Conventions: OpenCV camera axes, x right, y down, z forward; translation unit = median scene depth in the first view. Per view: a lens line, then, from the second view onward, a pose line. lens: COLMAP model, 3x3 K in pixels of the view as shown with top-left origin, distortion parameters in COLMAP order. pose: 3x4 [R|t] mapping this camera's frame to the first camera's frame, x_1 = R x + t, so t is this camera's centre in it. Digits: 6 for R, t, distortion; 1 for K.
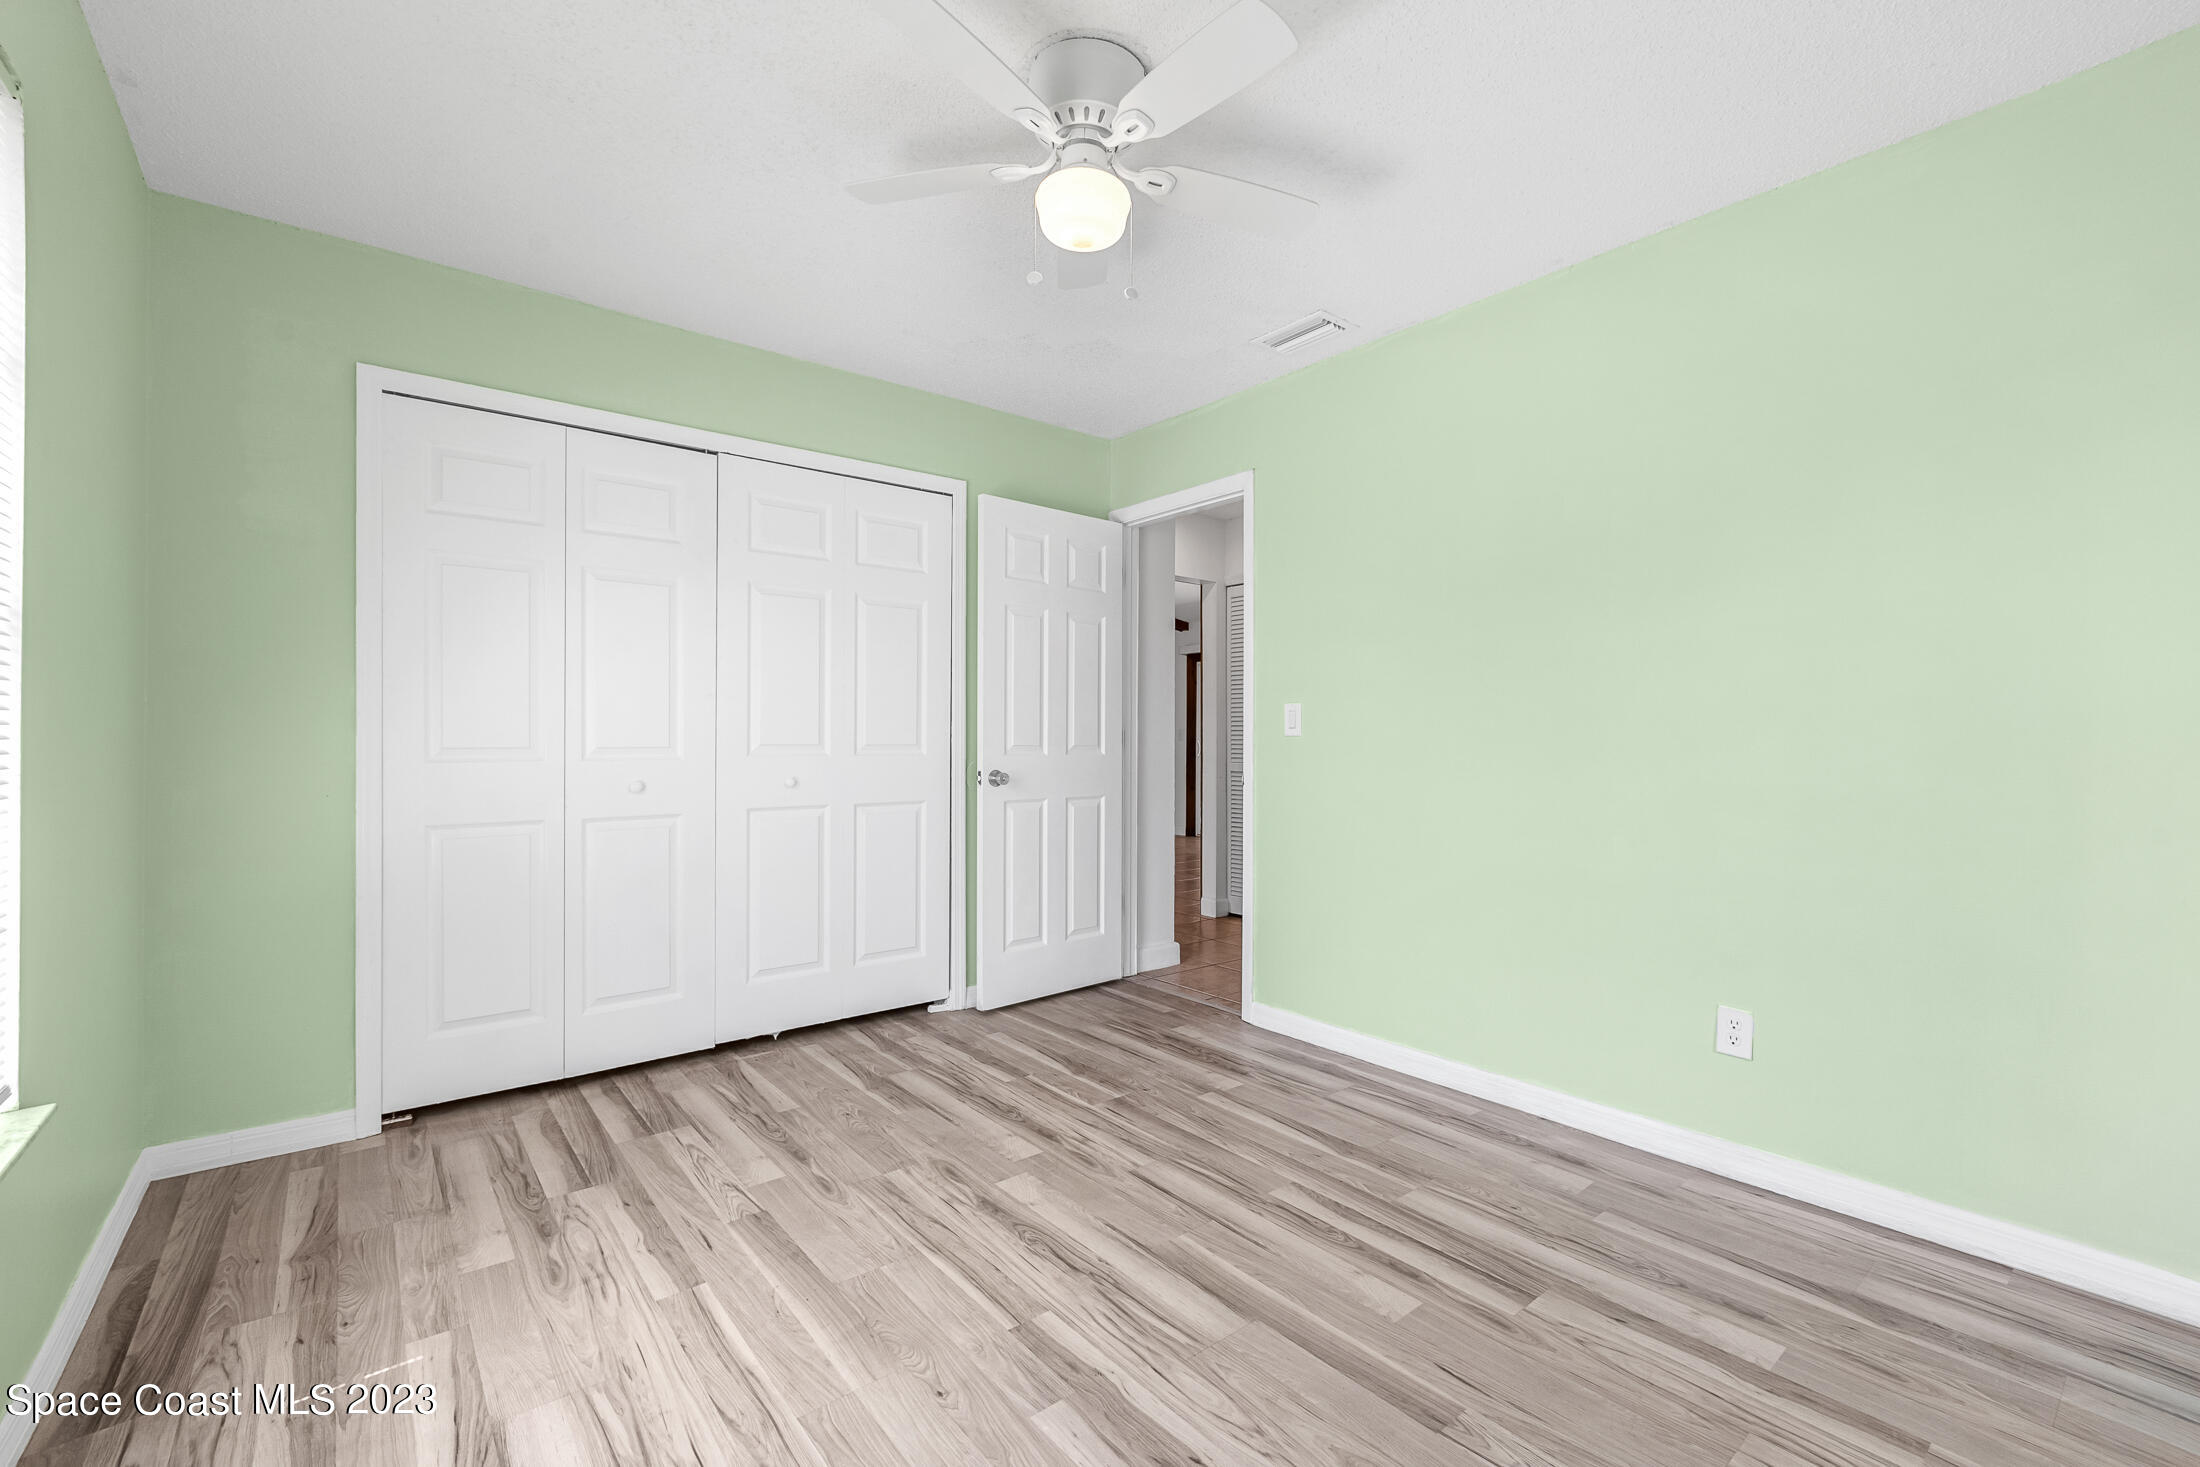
lens RADIAL K [[933.9, 0, 1093.8], [0, 933.9, 737.3], [0, 0, 1]] dist [-0.008302, 0.001359]
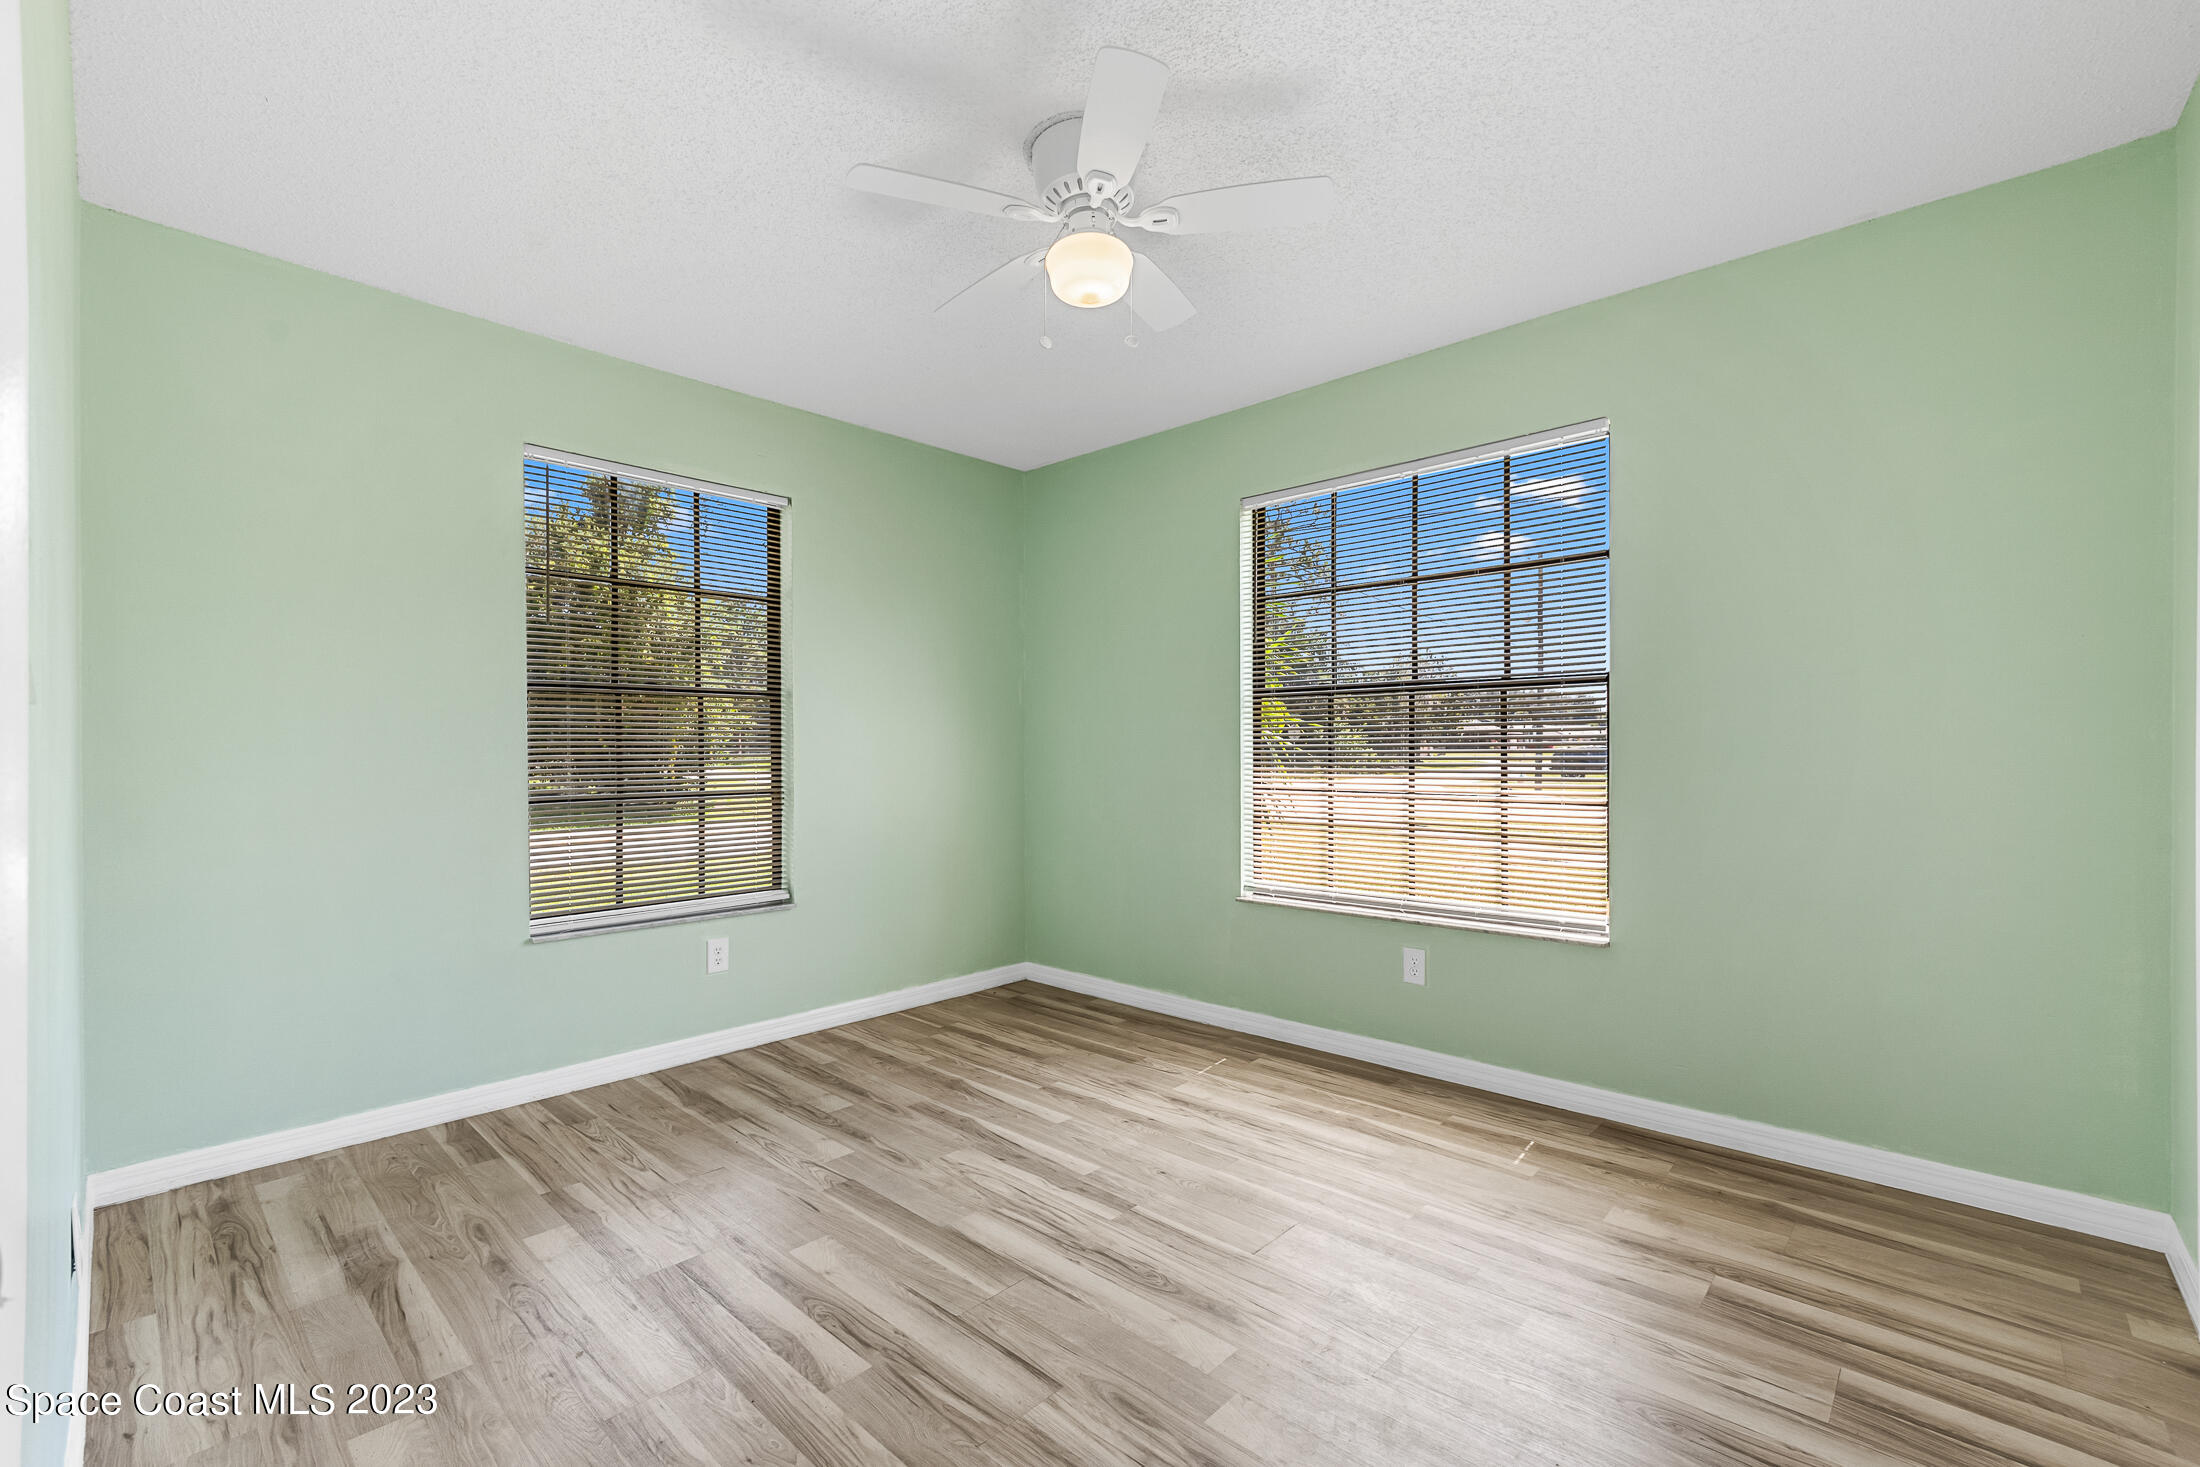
lens RADIAL K [[933.9, 0, 1100.9], [0, 933.9, 743.4], [0, 0, 1]] dist [-0.008302, 0.001359]
pose [[-0.989612, 0.002679, -0.143742, 0.131041], [0.003927, 0.999957, -0.008398, -0.001962], [0.143714, -0.008875, -0.989580, 2.073701]]
